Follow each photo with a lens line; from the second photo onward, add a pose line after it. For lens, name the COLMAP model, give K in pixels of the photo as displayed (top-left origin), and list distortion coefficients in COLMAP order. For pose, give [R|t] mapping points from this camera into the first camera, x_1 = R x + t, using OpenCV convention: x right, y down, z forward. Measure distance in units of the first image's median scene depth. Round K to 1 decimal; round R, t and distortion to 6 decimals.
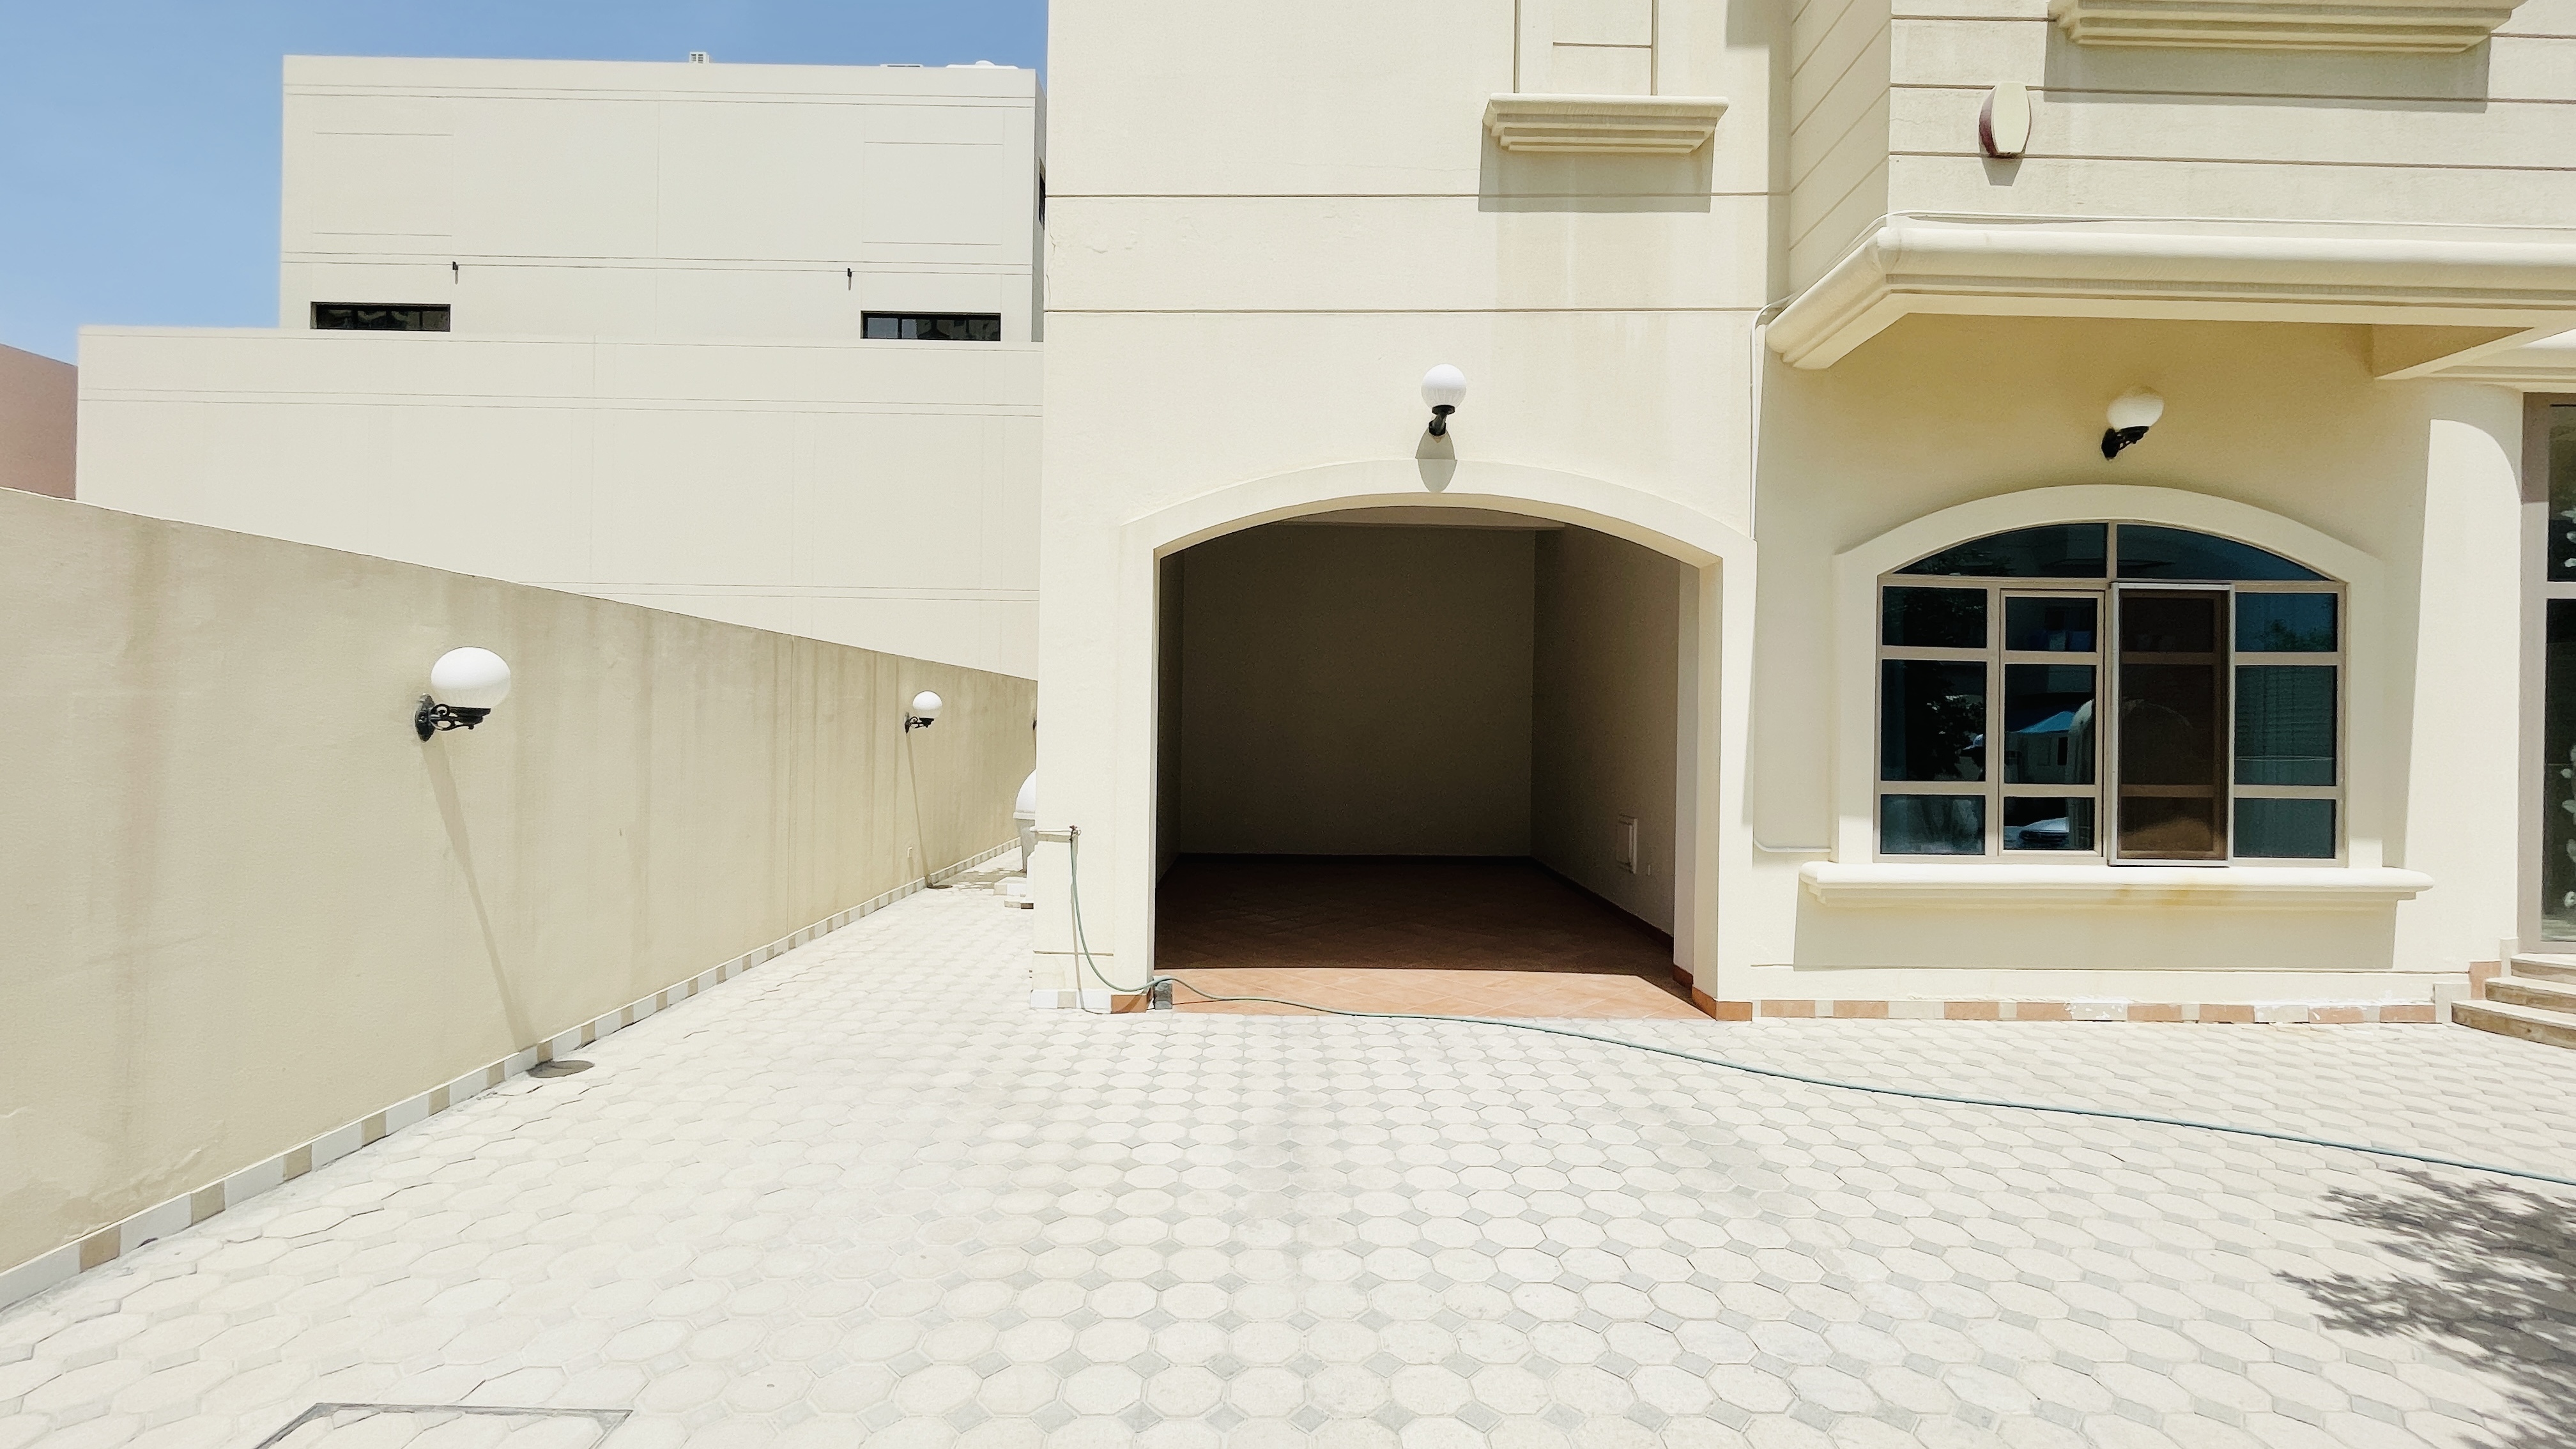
lens RADIAL K [[1047.5, 0, 1288.0], [0, 1047.5, 724.5], [0, 0, 1]] dist [-0.001177, -0.000244]
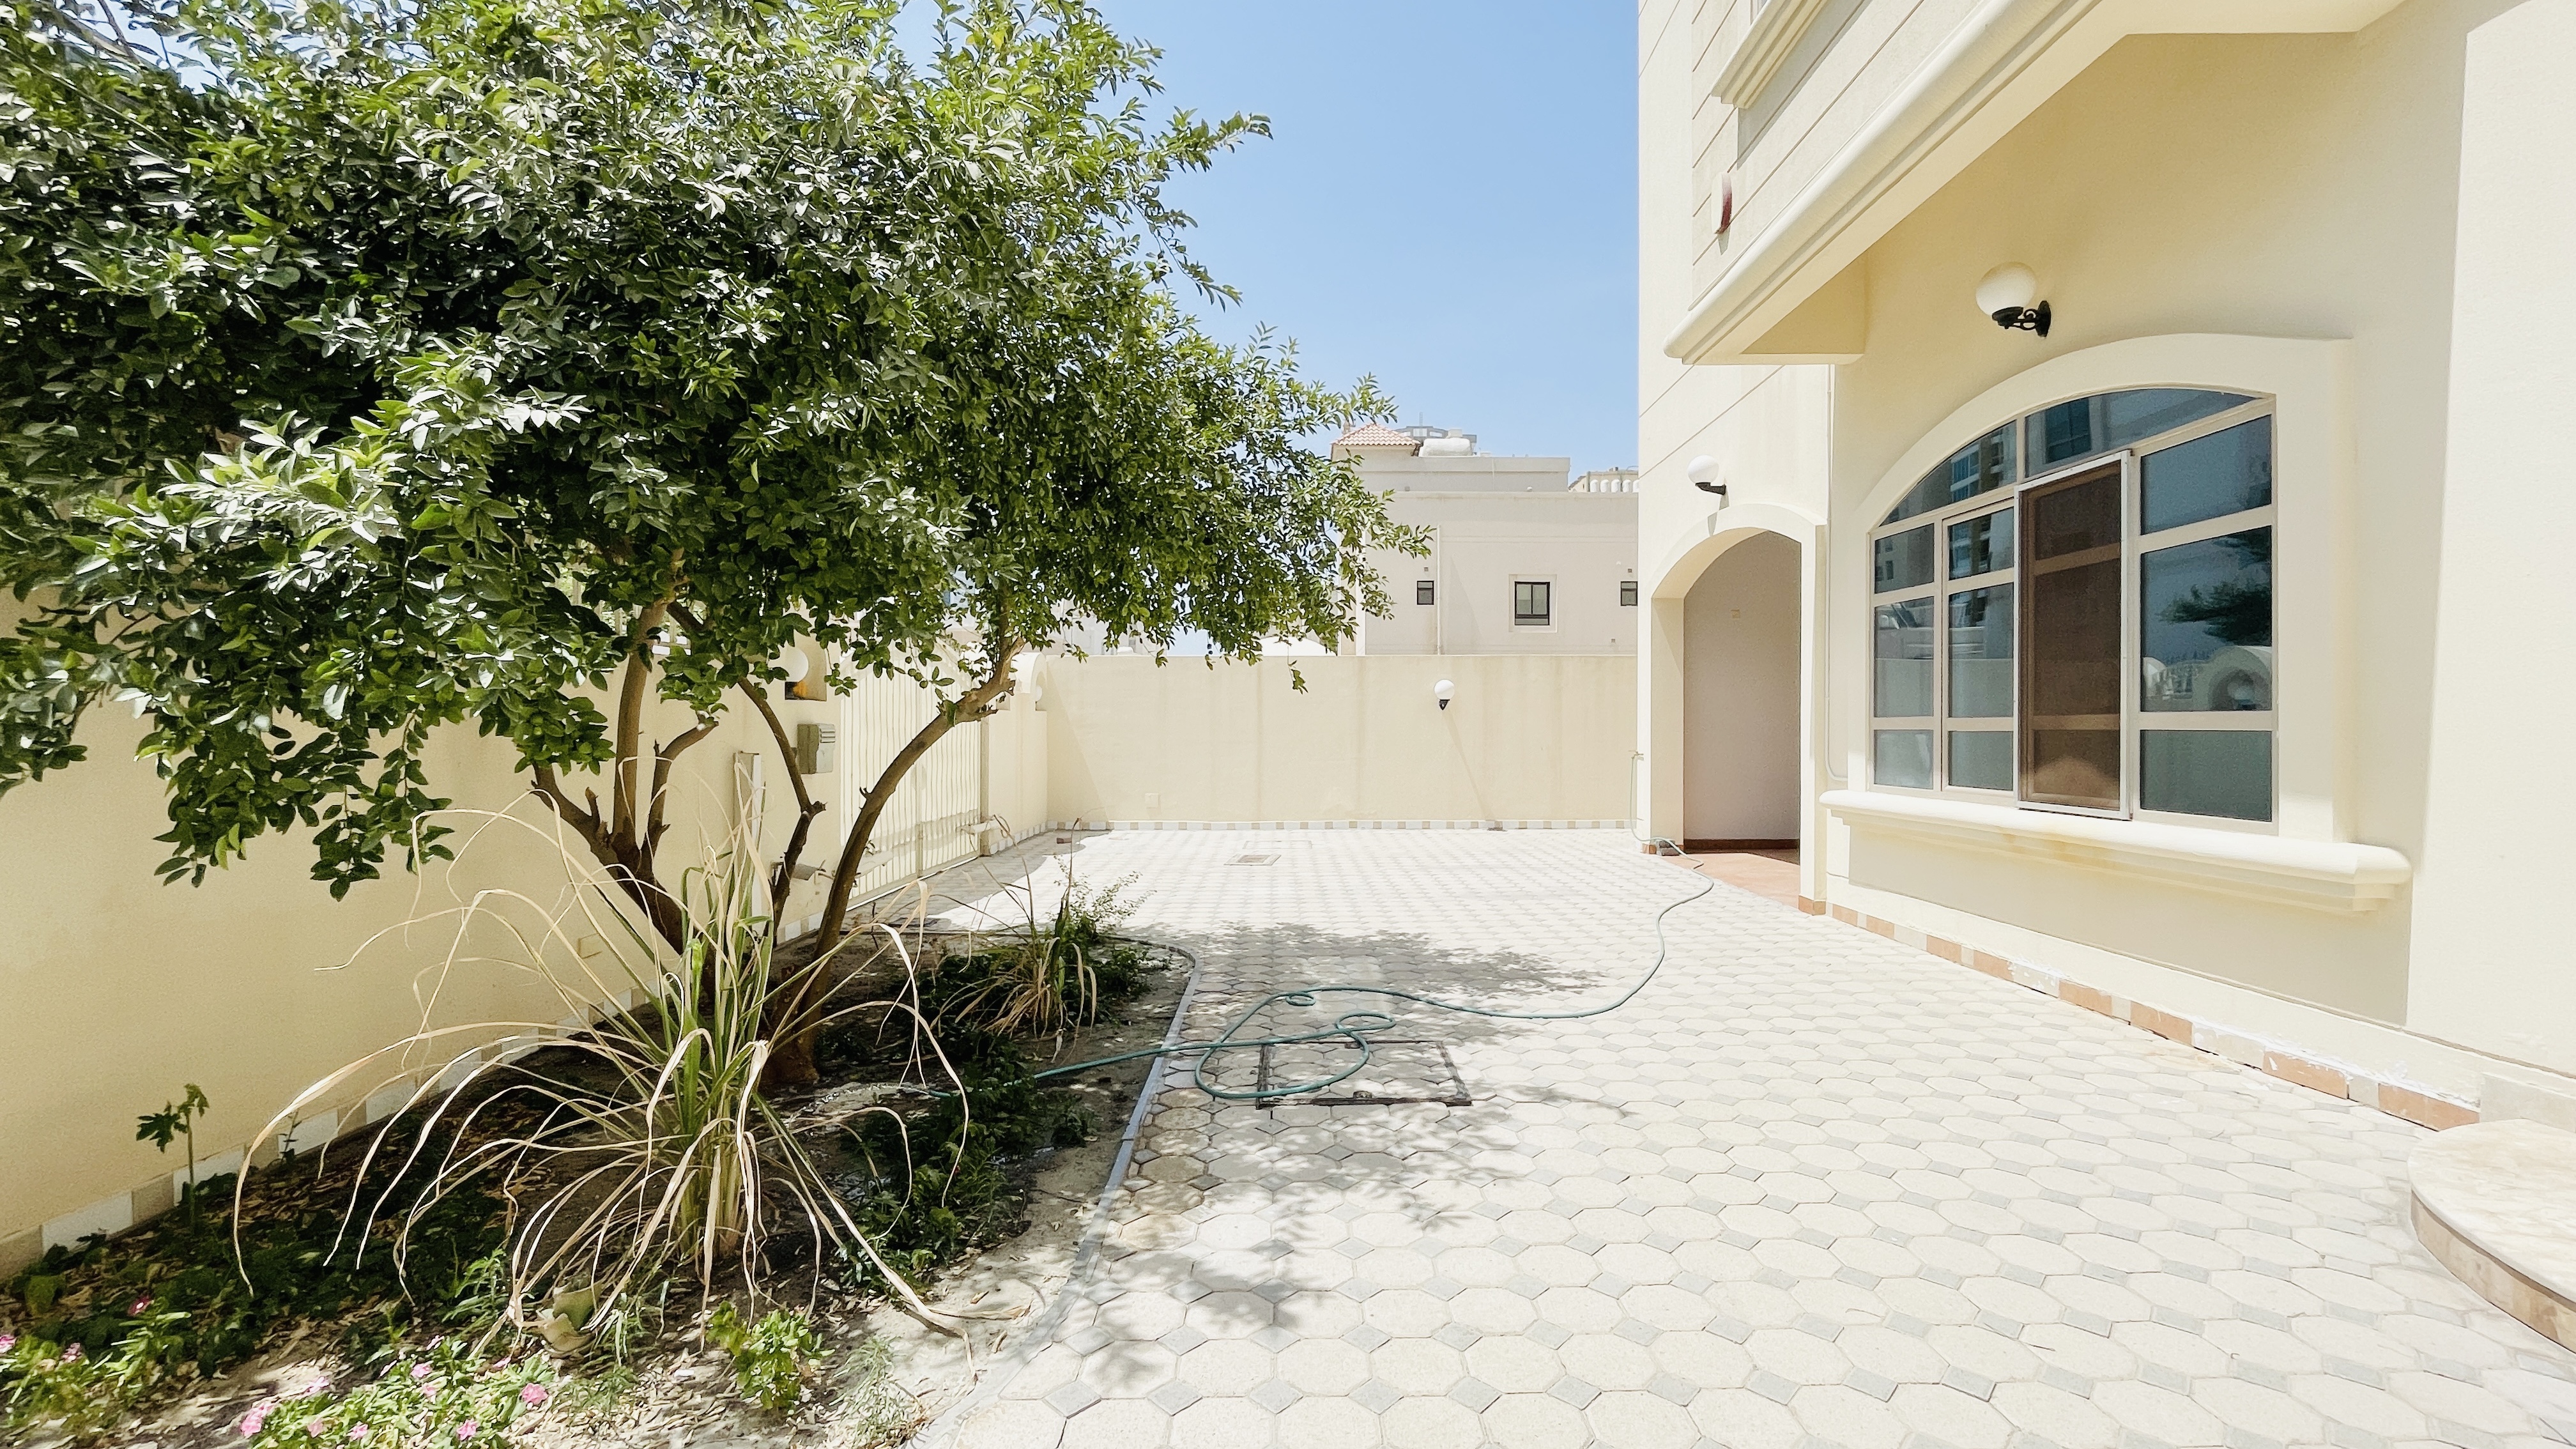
lens RADIAL K [[1047.5, 0, 1288.0], [0, 1047.5, 724.5], [0, 0, 1]] dist [-0.001177, -0.000244]
pose [[-0.012546, -0.014865, -0.999811, 1.660899], [0.004988, 0.999876, -0.014928, 0.074416], [0.999909, -0.005175, -0.012470, 0.398794]]
